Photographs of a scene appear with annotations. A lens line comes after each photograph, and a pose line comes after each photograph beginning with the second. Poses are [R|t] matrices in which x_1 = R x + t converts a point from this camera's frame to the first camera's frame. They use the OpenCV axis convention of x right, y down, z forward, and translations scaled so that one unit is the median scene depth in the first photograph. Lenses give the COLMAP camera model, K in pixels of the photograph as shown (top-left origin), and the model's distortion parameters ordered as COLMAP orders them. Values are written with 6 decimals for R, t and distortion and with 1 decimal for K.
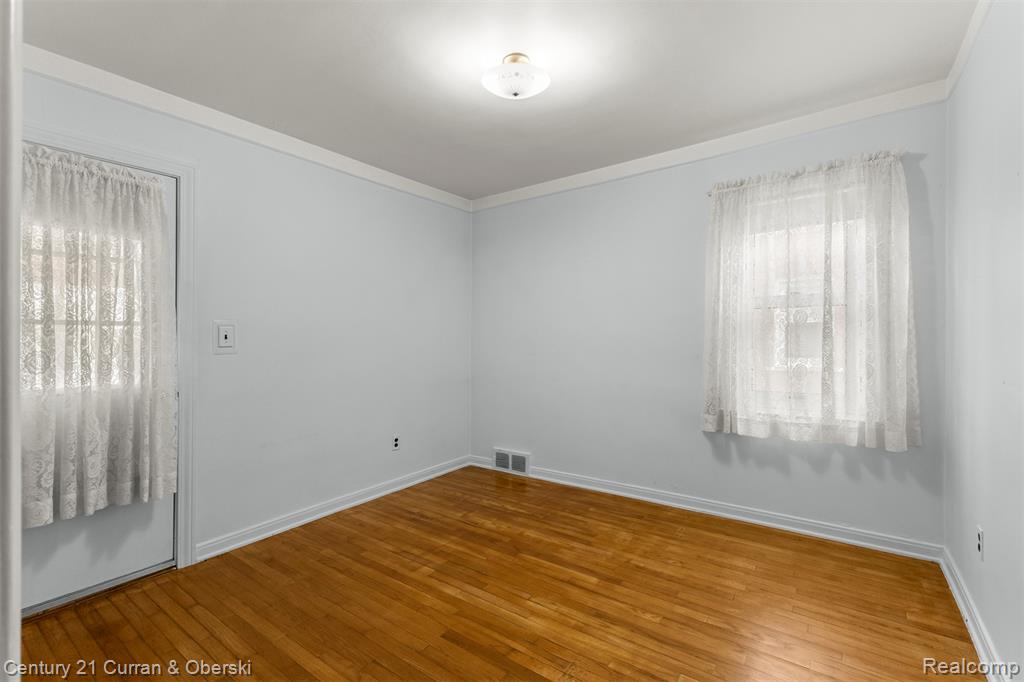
lens RADIAL K [[441.9, 0, 514.4], [0, 441.9, 344.1], [0, 0, 1]] dist [0.002243, -0.000845]
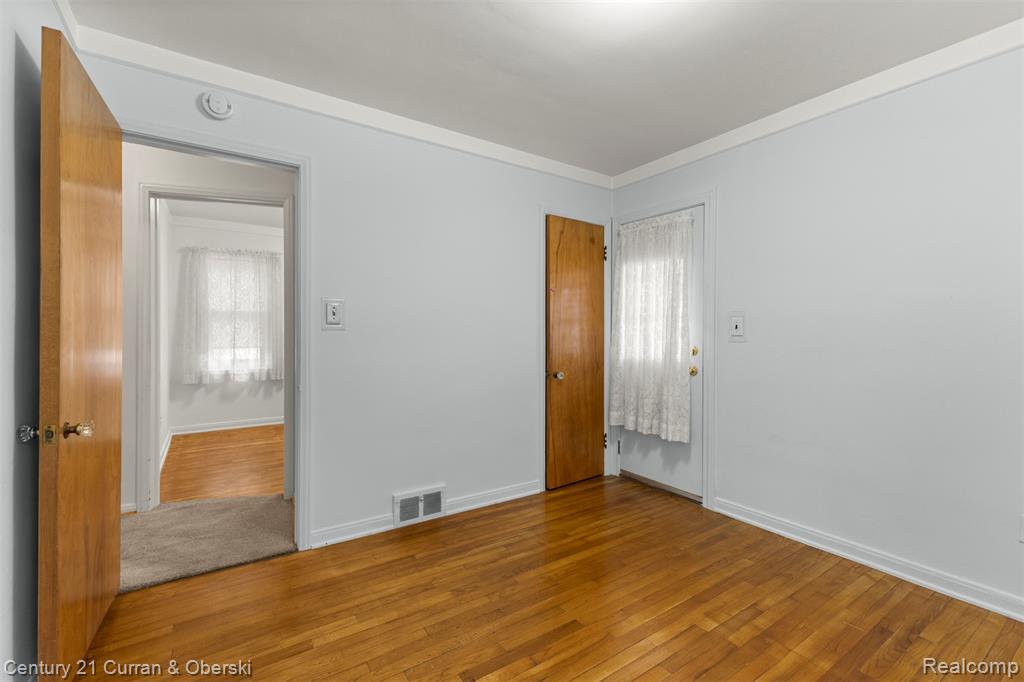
lens RADIAL K [[441.9, 0, 509.3], [0, 441.9, 332.1], [0, 0, 1]] dist [0.002243, -0.000845]
pose [[-0.348141, 0.013637, -0.937343, 0.619701], [-0.009231, 0.999796, 0.017974, -0.018297], [0.937397, 0.014910, -0.347944, 0.885000]]
